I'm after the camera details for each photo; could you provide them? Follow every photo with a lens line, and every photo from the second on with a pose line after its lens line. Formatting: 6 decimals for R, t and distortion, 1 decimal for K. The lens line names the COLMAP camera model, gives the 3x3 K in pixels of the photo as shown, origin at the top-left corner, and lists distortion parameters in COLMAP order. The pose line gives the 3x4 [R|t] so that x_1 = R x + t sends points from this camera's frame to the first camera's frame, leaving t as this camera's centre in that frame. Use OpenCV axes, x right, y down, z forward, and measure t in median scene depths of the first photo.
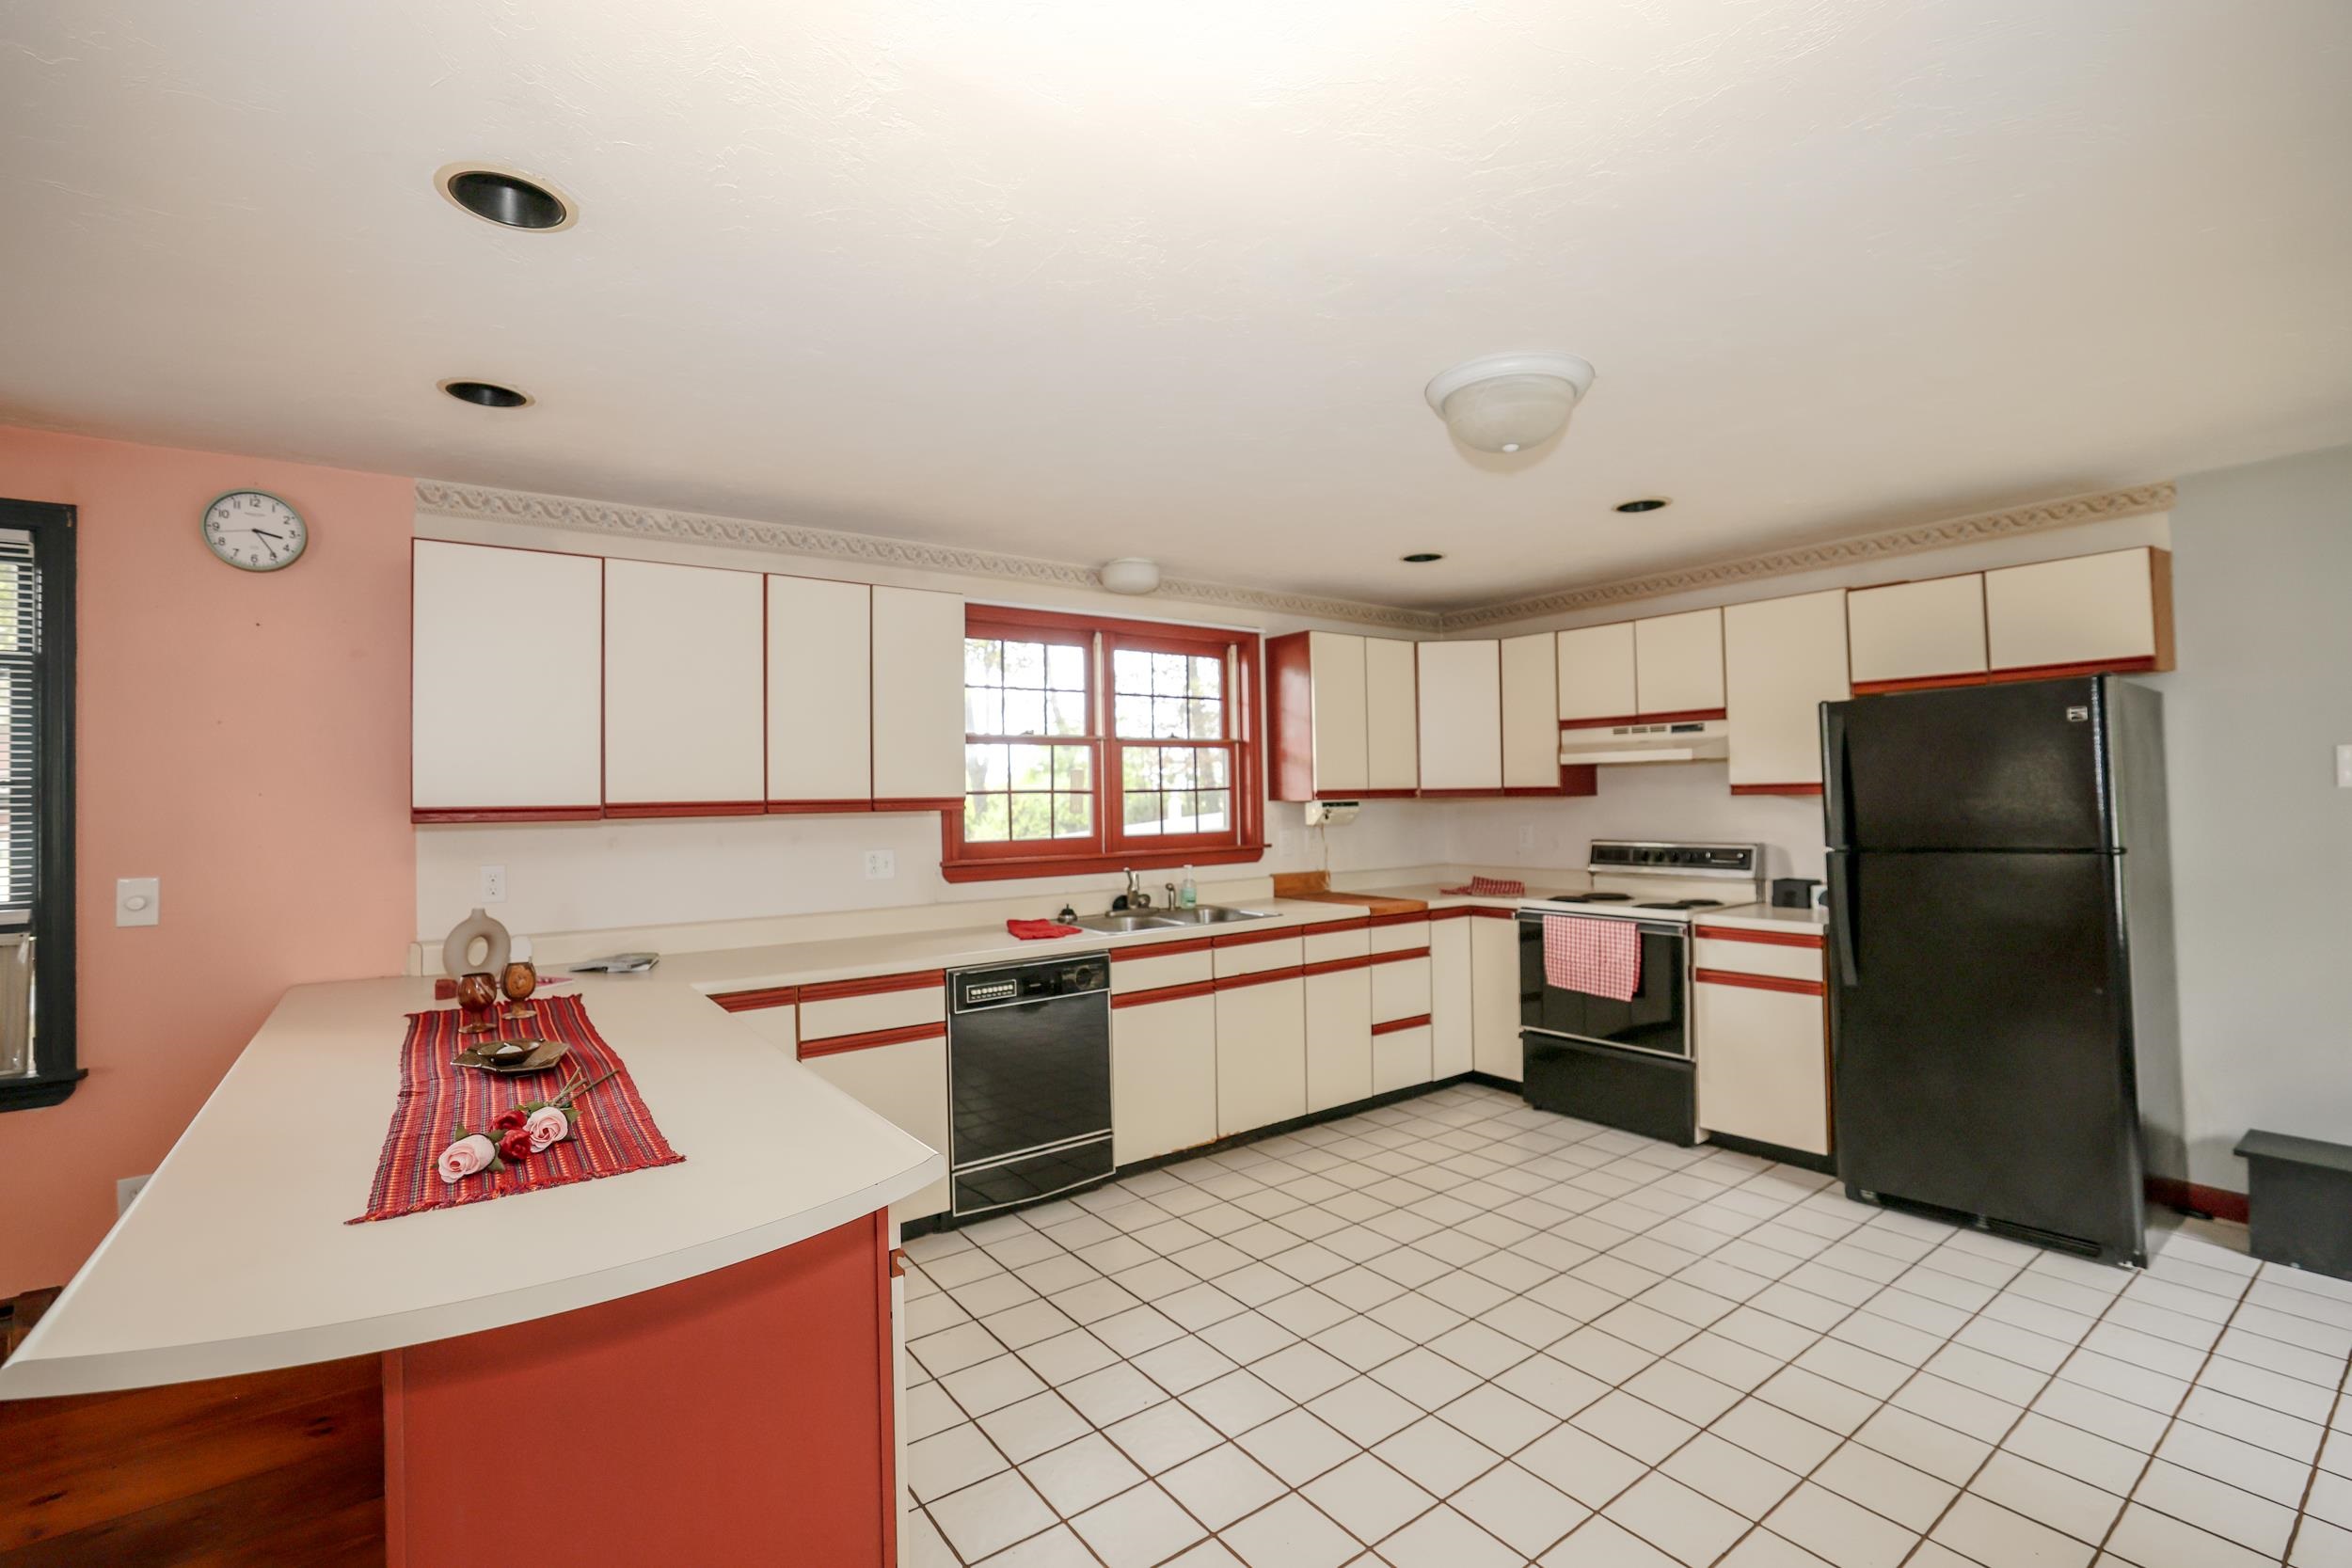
lens RADIAL K [[1050.5, 0, 1190.7], [0, 1050.5, 782.9], [0, 0, 1]] dist [-0.029325, 0.001159]
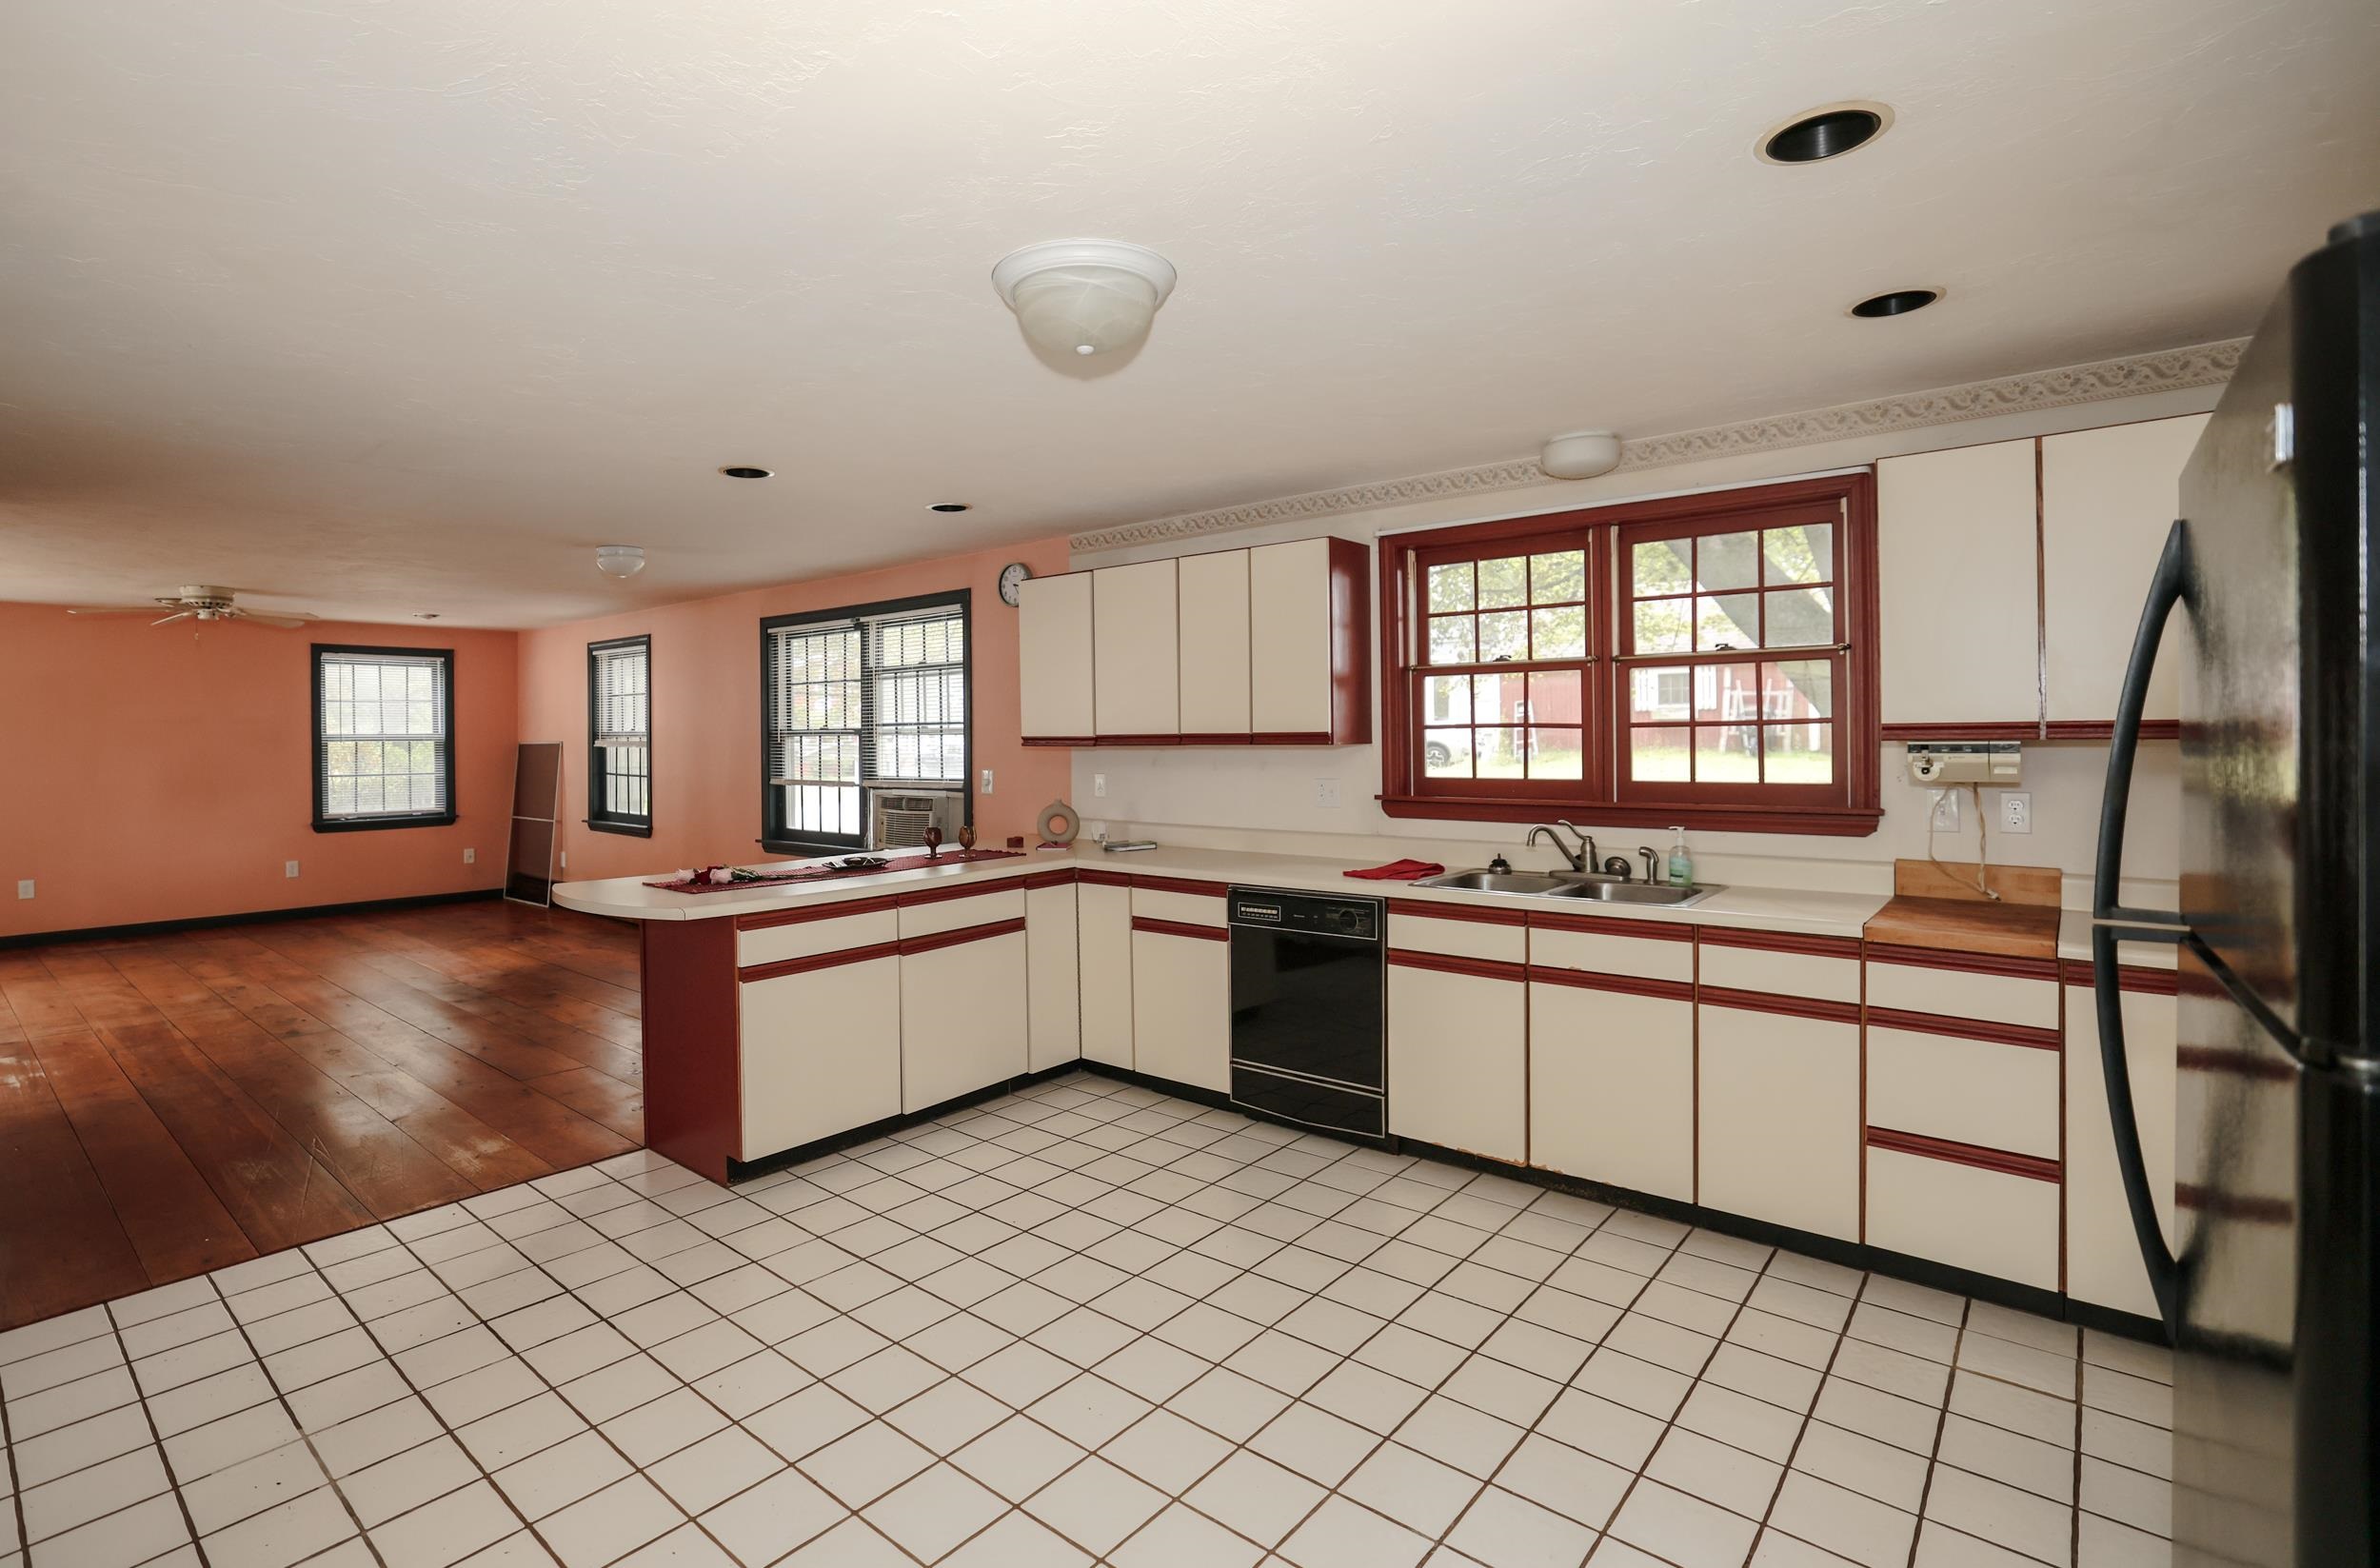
lens RADIAL K [[1108.1, 0, 1190.0], [0, 1108.1, 784.0], [0, 0, 1]] dist [-0.000610, -0.000144]
pose [[0.250616, 0.058817, -0.966298, 0.719412], [0.017545, 0.997713, 0.065279, -0.008599], [0.967928, -0.033313, 0.249011, 0.518168]]
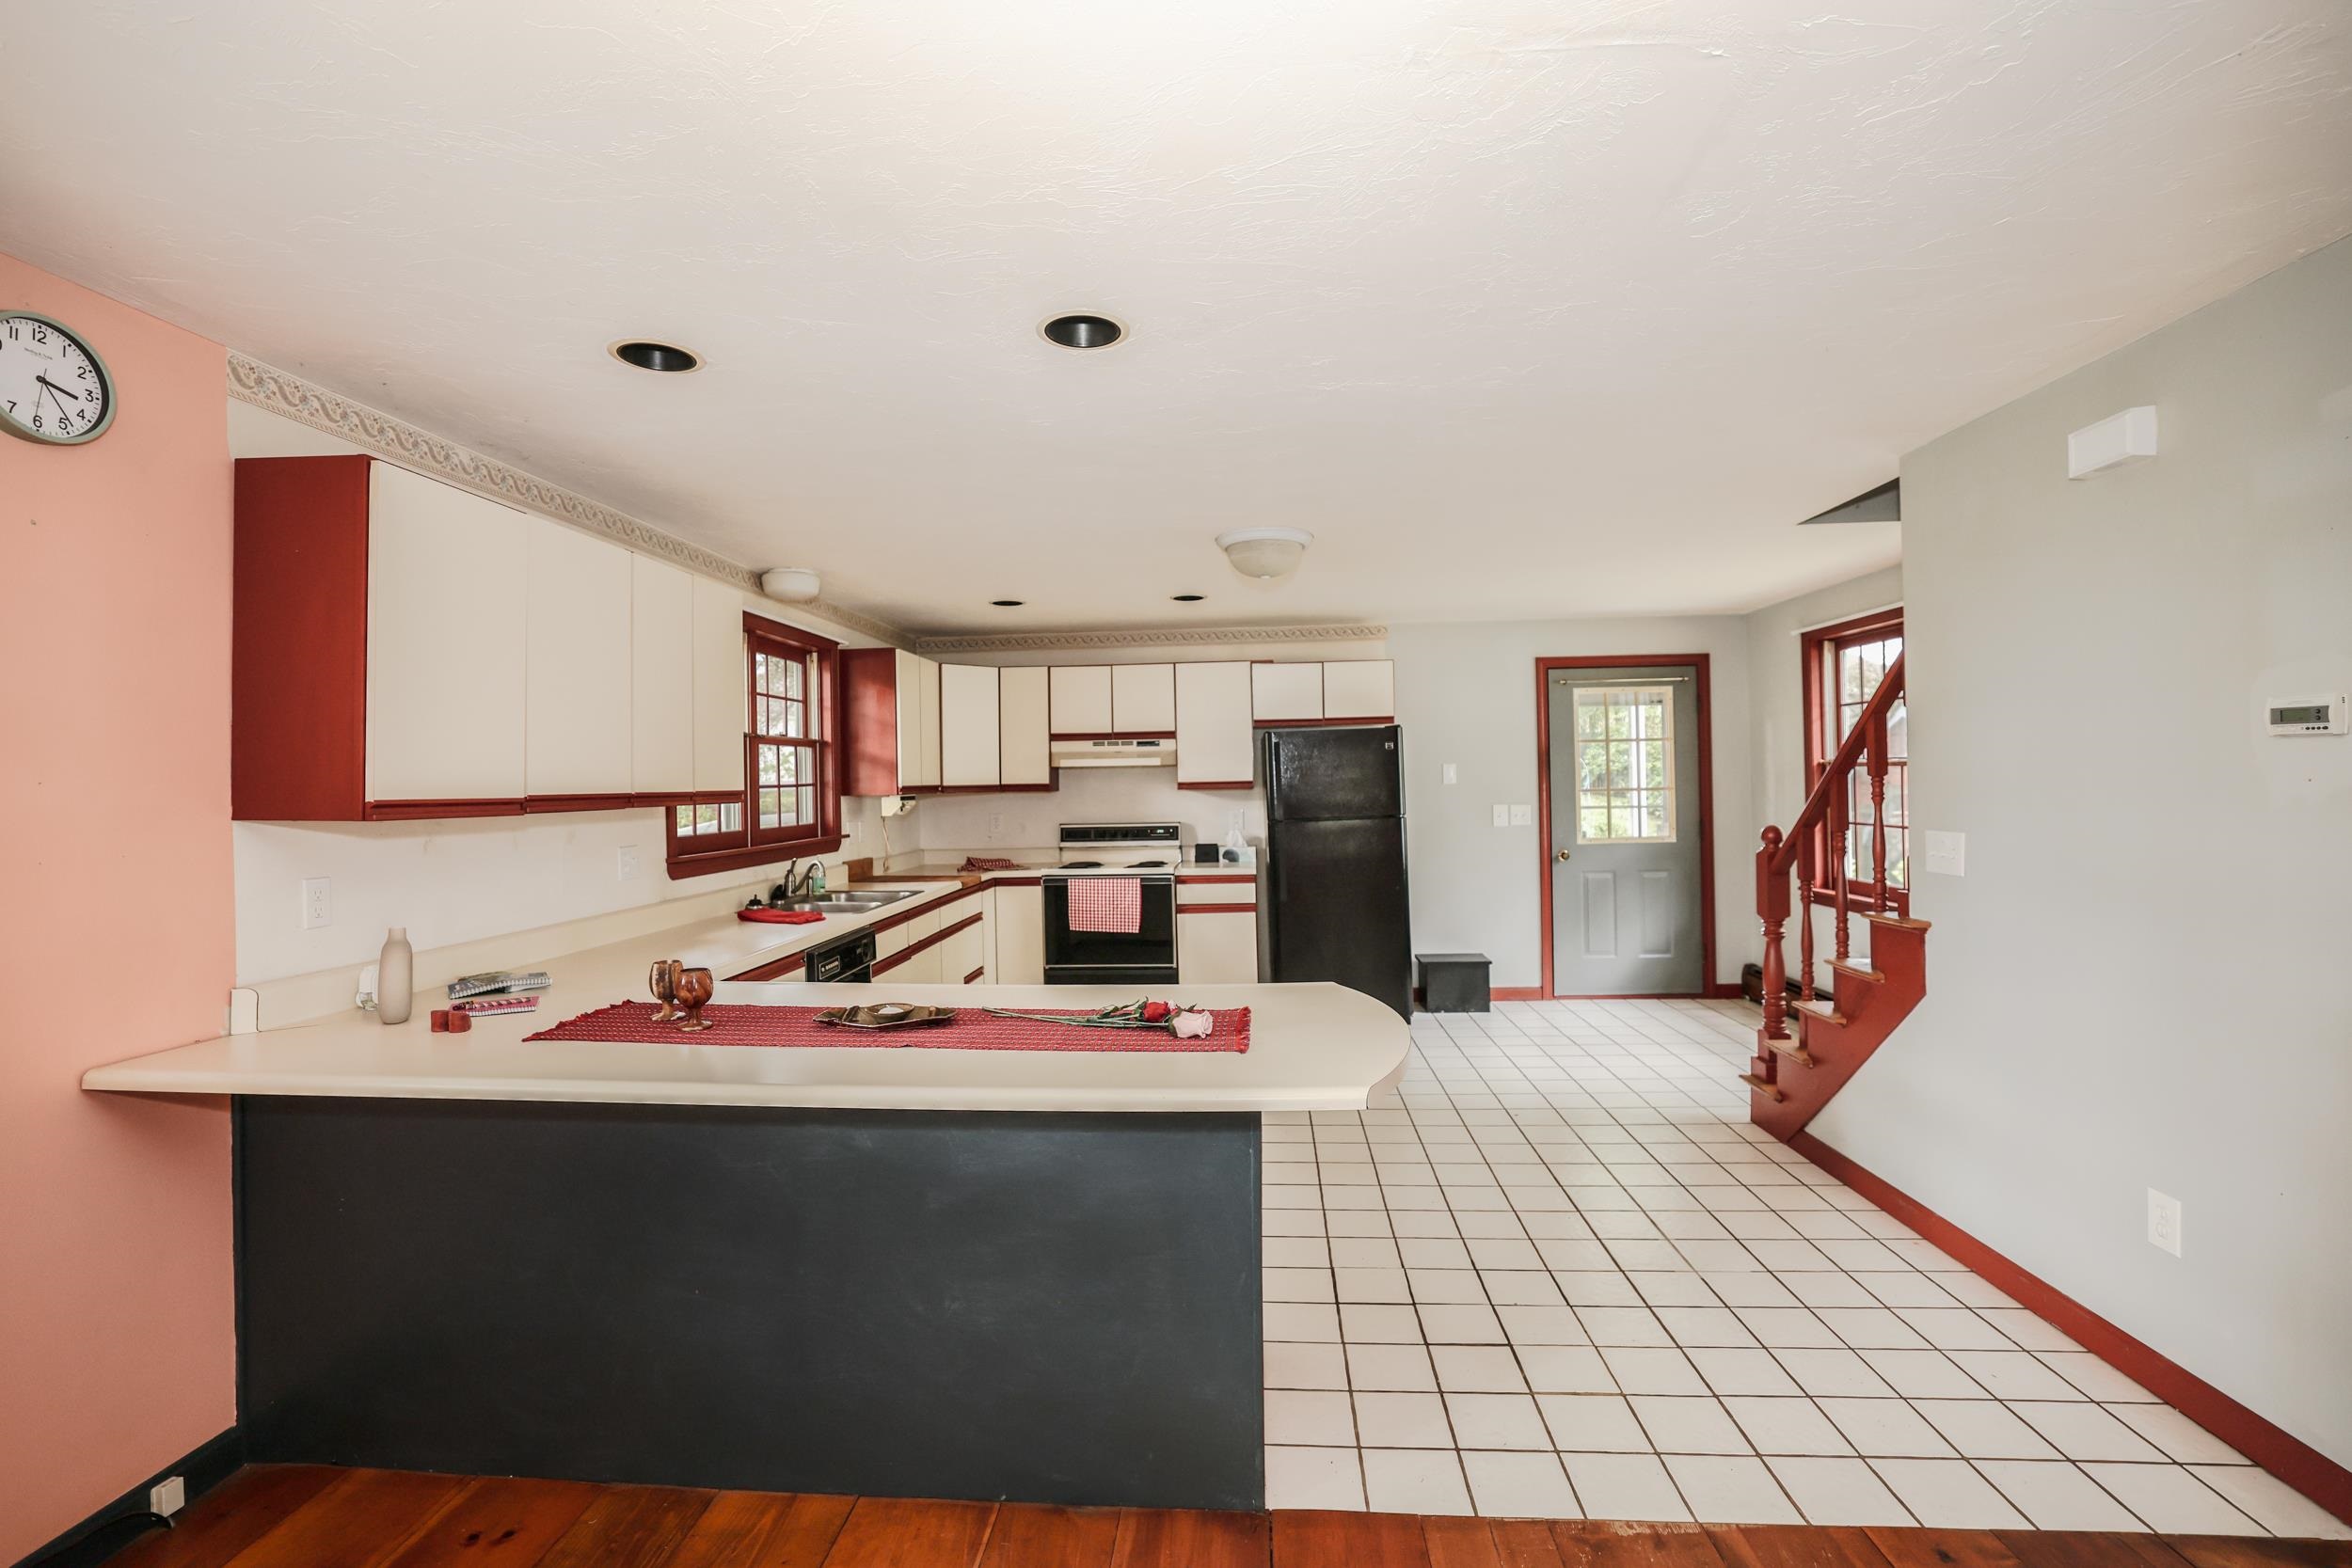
lens RADIAL K [[1045.5, 0, 1176.0], [0, 1045.5, 784.0], [0, 0, 1]] dist [-0.016838, 0.000568]
pose [[0.653365, 0.003253, 0.757036, -0.613156], [-0.001582, 0.999994, -0.002931, 0.008283], [-0.757042, 0.000718, 0.653366, 0.017150]]
